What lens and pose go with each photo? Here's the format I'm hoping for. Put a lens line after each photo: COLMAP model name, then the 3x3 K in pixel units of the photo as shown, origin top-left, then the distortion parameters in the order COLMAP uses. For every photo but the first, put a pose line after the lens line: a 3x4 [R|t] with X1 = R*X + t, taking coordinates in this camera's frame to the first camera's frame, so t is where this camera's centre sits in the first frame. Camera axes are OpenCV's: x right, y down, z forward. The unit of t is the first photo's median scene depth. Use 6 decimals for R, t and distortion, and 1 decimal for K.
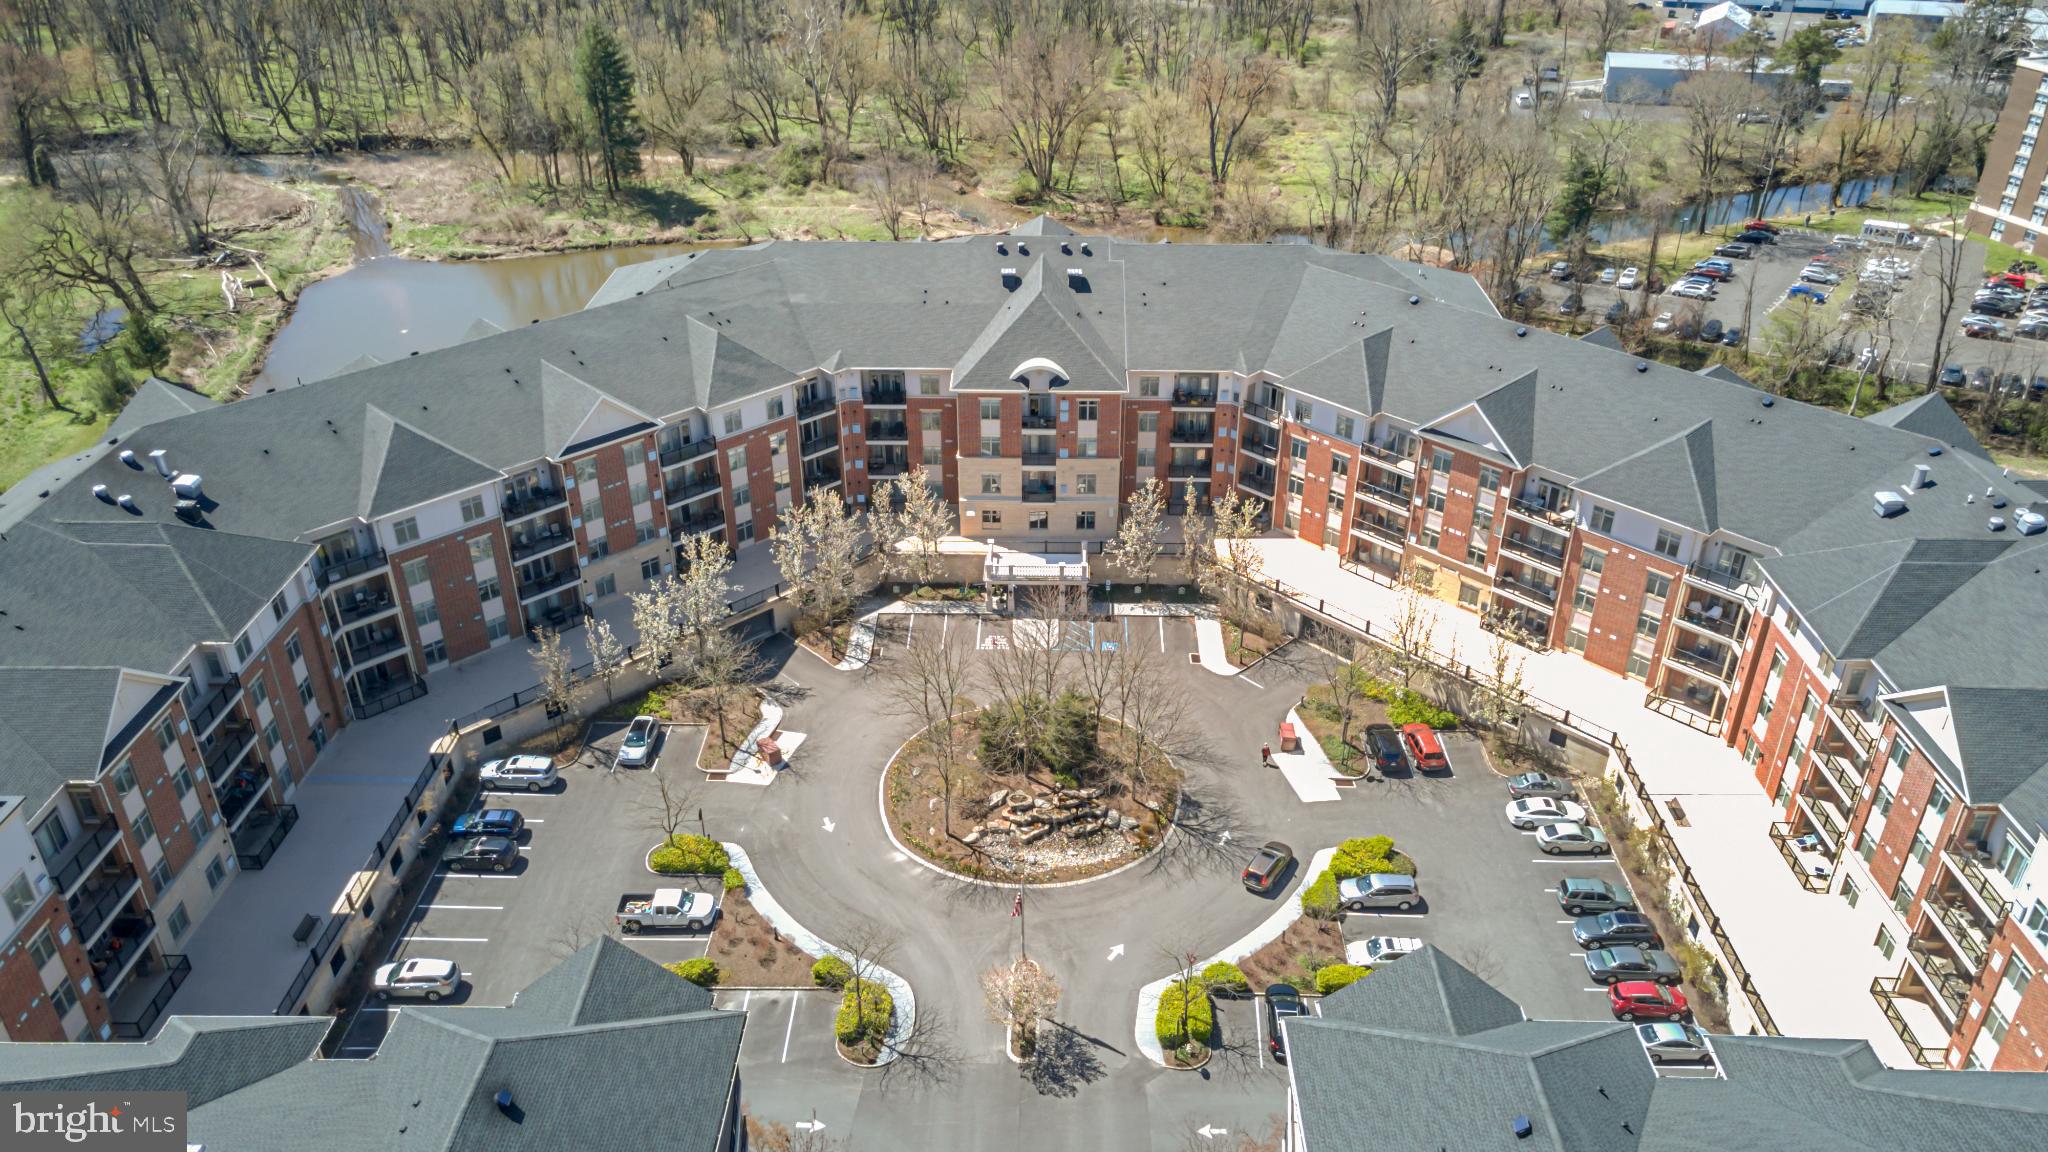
lens RADIAL K [[1482.5, 0, 1024.0], [0, 1482.5, 576.0], [0, 0, 1]] dist [0.012495, -0.000082]
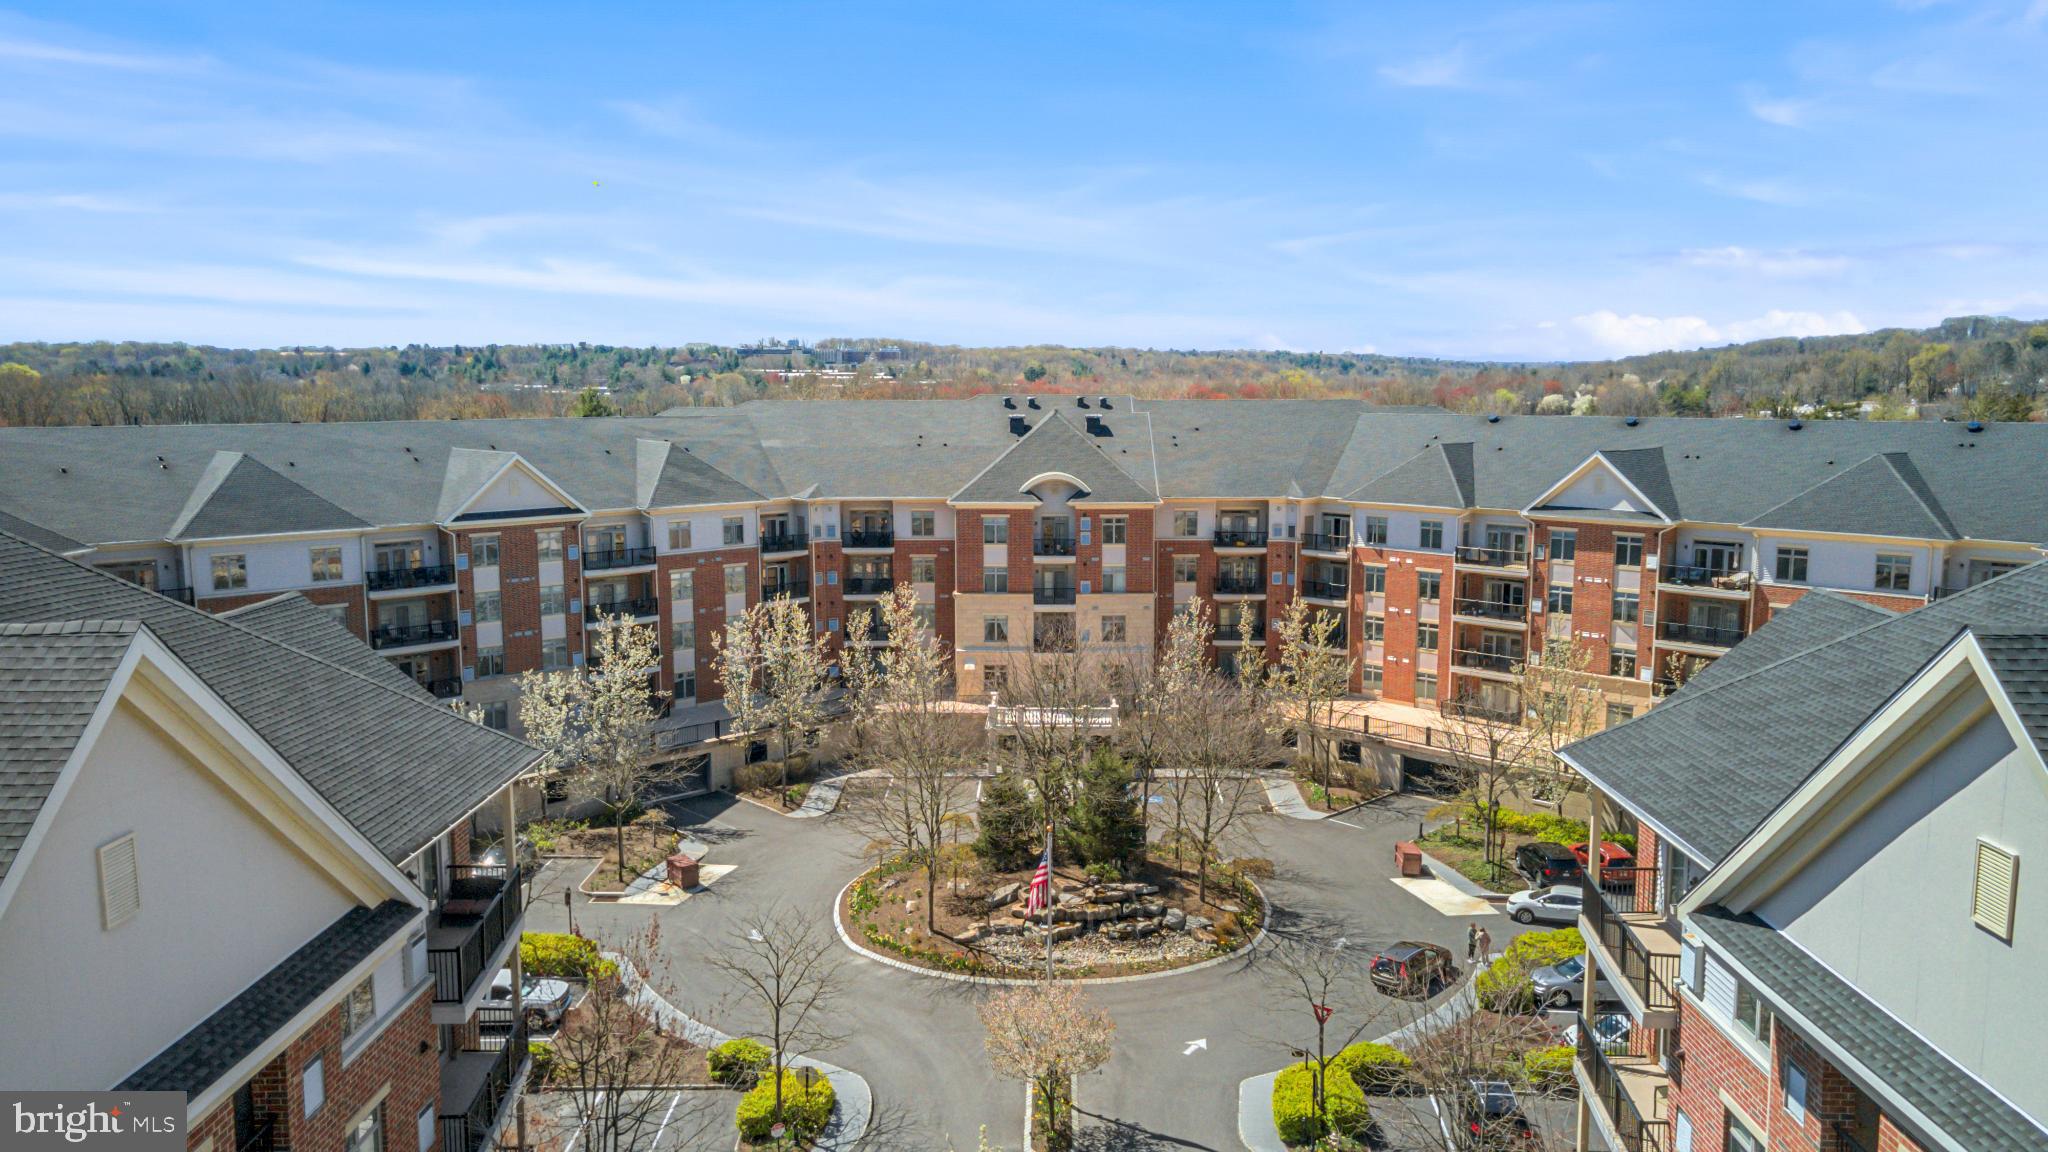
lens RADIAL K [[1482.5, 0, 1024.0], [0, 1482.5, 576.0], [0, 0, 1]] dist [0.012495, -0.000082]
pose [[0.999998, -0.001439, 0.001470, -0.008509], [0.001888, 0.925812, -0.377980, 0.234225], [-0.000817, 0.377982, 0.925813, 0.262970]]
